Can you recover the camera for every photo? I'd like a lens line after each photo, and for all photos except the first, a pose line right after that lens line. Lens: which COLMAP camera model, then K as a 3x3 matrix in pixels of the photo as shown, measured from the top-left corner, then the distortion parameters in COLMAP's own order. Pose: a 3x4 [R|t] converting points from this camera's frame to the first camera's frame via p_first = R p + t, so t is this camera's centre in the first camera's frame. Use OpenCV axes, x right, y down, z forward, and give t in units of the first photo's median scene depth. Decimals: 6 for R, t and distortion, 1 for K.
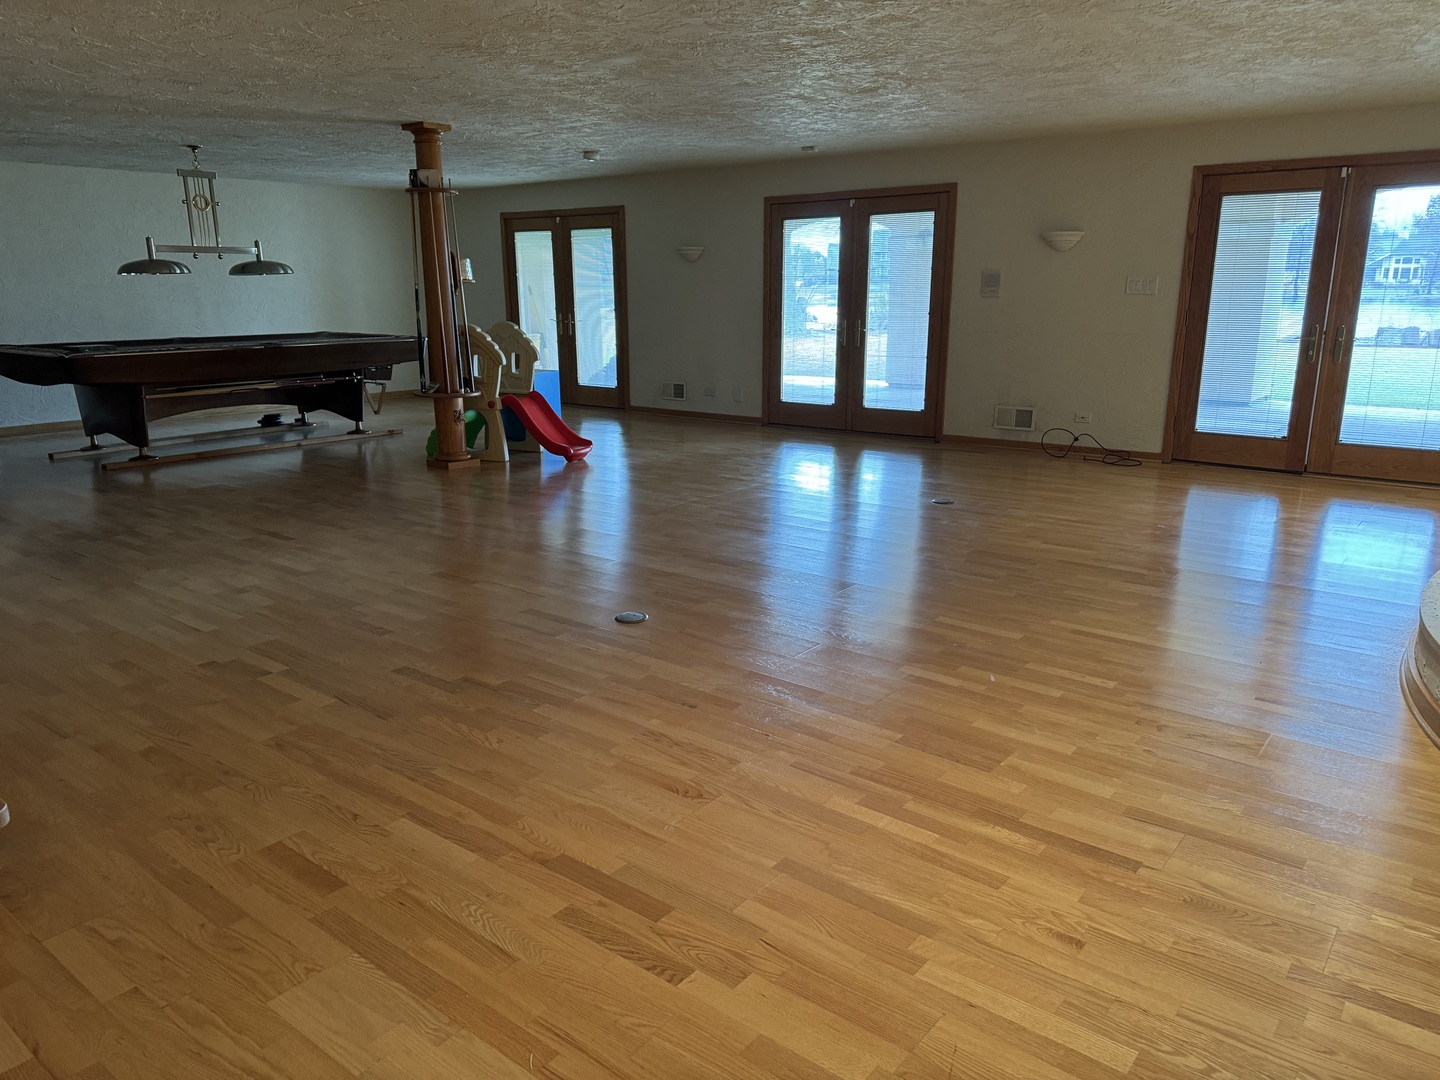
lens RADIAL K [[1019.7, 0, 741.2], [0, 1019.7, 555.2], [0, 0, 1]] dist [0.052296, -0.059622]
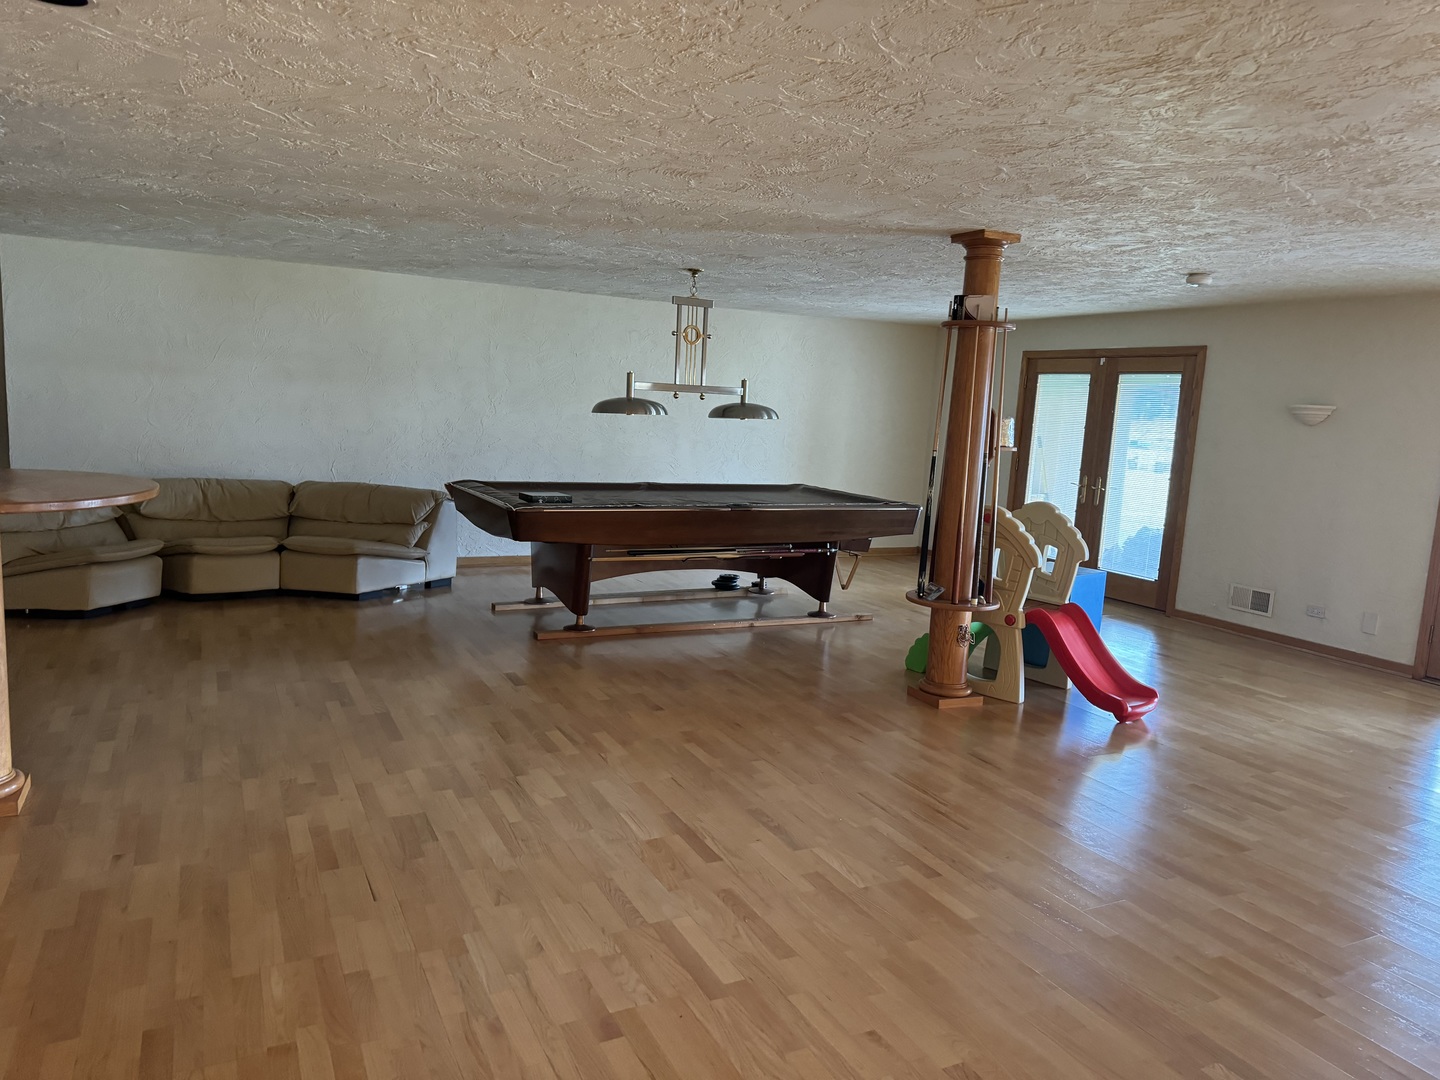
lens RADIAL K [[1019.7, 0, 733.2], [0, 1019.7, 547.5], [0, 0, 1]] dist [0.052296, -0.059622]
pose [[0.905375, 0.108654, -0.410476, -0.118776], [-0.159342, 0.982997, -0.091255, -0.090220], [0.393581, 0.148026, 0.907294, 0.254864]]
